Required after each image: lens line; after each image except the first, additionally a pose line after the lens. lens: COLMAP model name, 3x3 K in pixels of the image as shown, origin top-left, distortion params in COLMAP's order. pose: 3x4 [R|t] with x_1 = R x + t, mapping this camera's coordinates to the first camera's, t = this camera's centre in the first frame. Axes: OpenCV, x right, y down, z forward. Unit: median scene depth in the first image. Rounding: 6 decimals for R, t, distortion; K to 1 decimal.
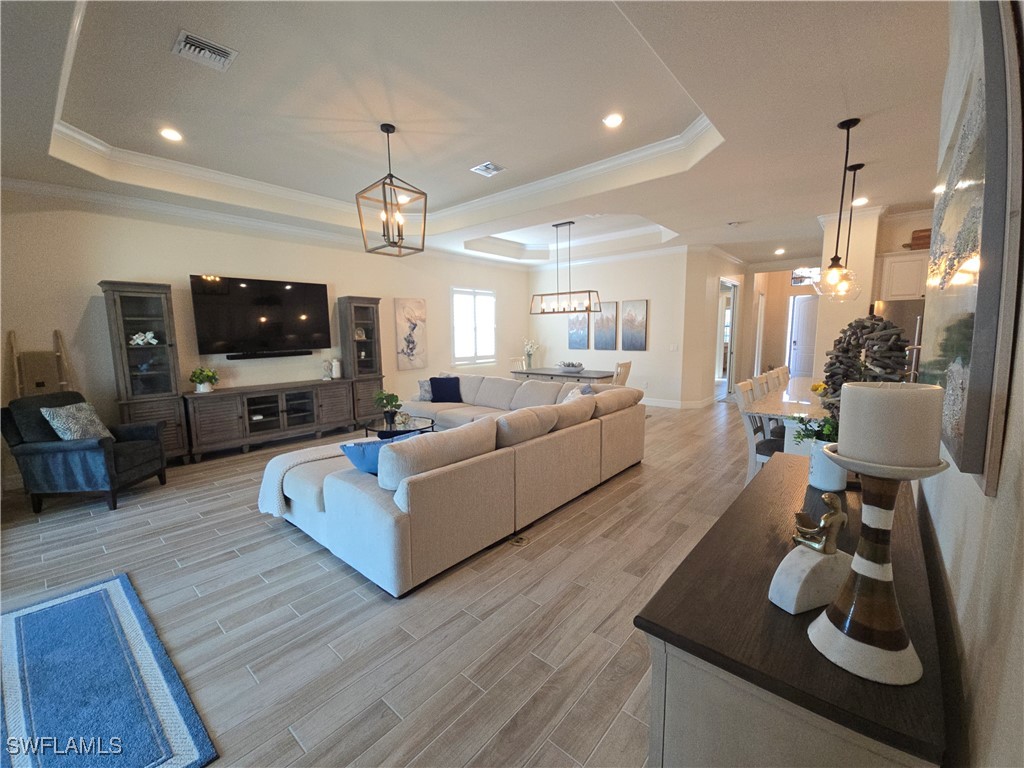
lens RADIAL K [[418.5, 0, 502.9], [0, 418.5, 384.1], [0, 0, 1]] dist [0.007972, -0.007551]
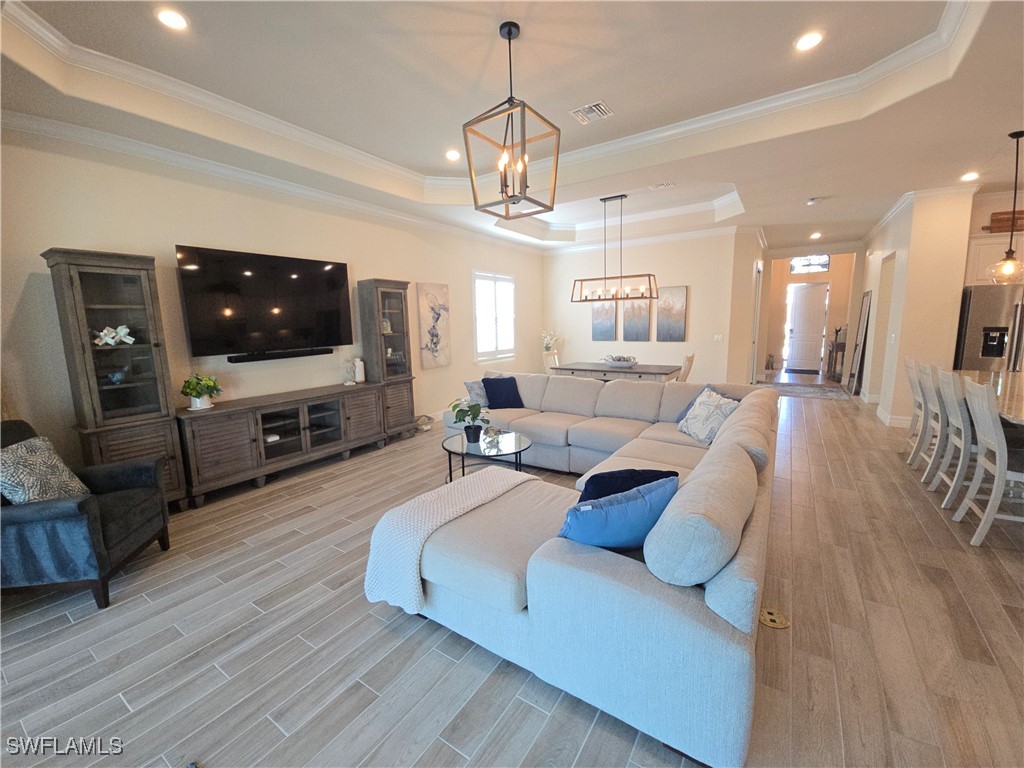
lens RADIAL K [[418.5, 0, 501.7], [0, 418.5, 384.9], [0, 0, 1]] dist [0.007972, -0.007551]
pose [[0.992020, -0.027037, 0.123144, -0.279062], [0.024410, 0.999442, 0.022798, -0.024722], [-0.123692, -0.019610, 0.992127, 0.211198]]
